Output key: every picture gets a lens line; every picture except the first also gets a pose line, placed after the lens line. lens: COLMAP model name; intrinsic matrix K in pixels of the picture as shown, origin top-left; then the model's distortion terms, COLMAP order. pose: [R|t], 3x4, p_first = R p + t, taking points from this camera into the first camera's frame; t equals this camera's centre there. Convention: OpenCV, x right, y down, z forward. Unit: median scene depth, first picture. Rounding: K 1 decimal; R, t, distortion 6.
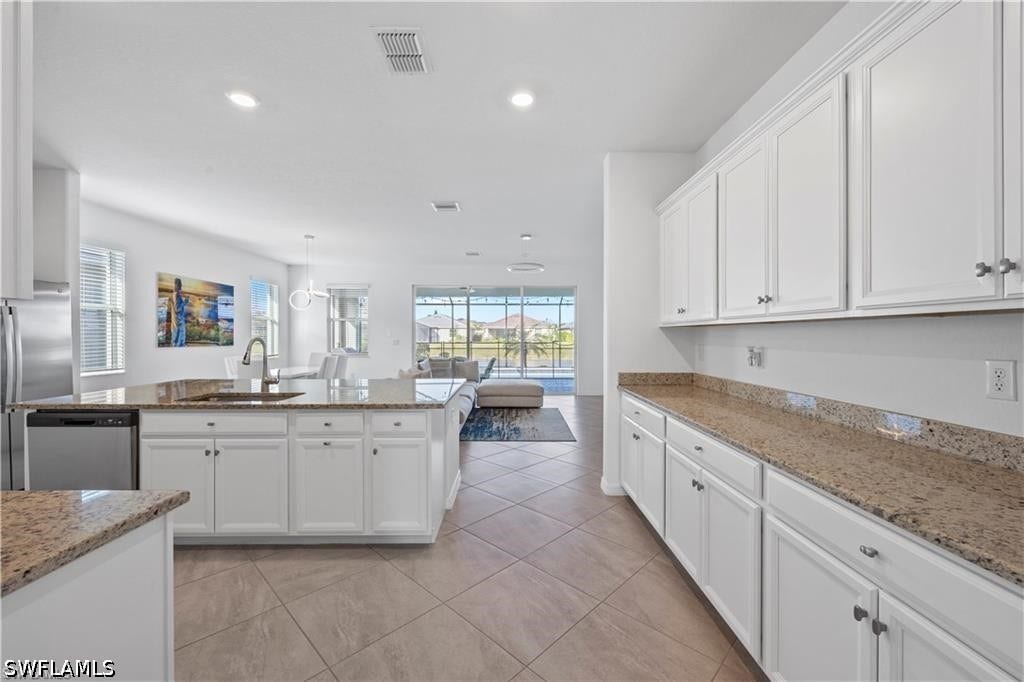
lens RADIAL K [[405.2, 0, 512.0], [0, 405.2, 341.0], [0, 0, 1]] dist [-0.008033, -0.000094]
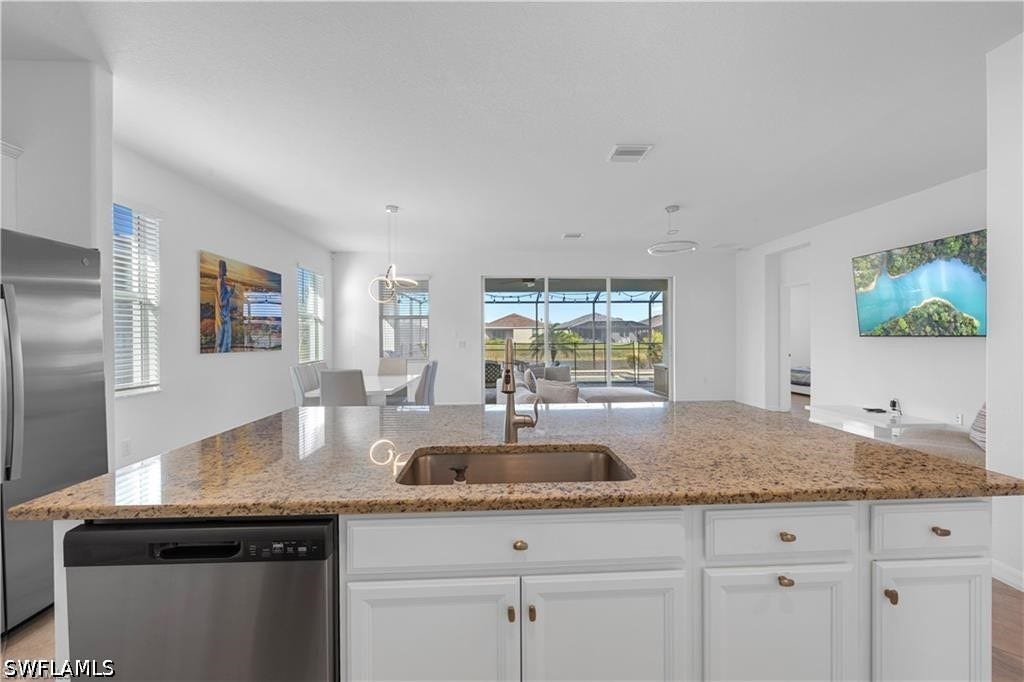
lens RADIAL K [[405.2, 0, 512.0], [0, 405.2, 341.0], [0, 0, 1]] dist [-0.008033, -0.000094]
pose [[0.999552, -0.006483, 0.029229, -0.312731], [0.006541, 0.999977, -0.001873, -0.001983], [-0.029216, 0.002063, 0.999571, 0.237348]]
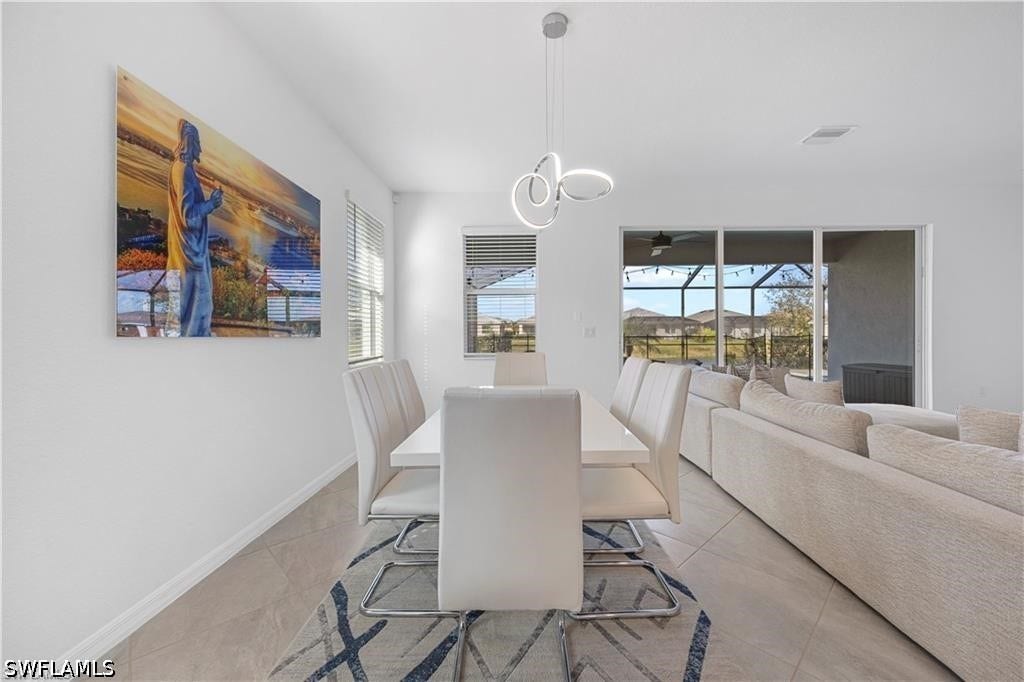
lens RADIAL K [[405.2, 0, 512.0], [0, 405.2, 341.0], [0, 0, 1]] dist [-0.008033, -0.000094]
pose [[0.999029, -0.001953, -0.044003, -0.548997], [0.002222, 0.999979, 0.006064, 0.016152], [0.043990, -0.006156, 0.999013, 0.678328]]
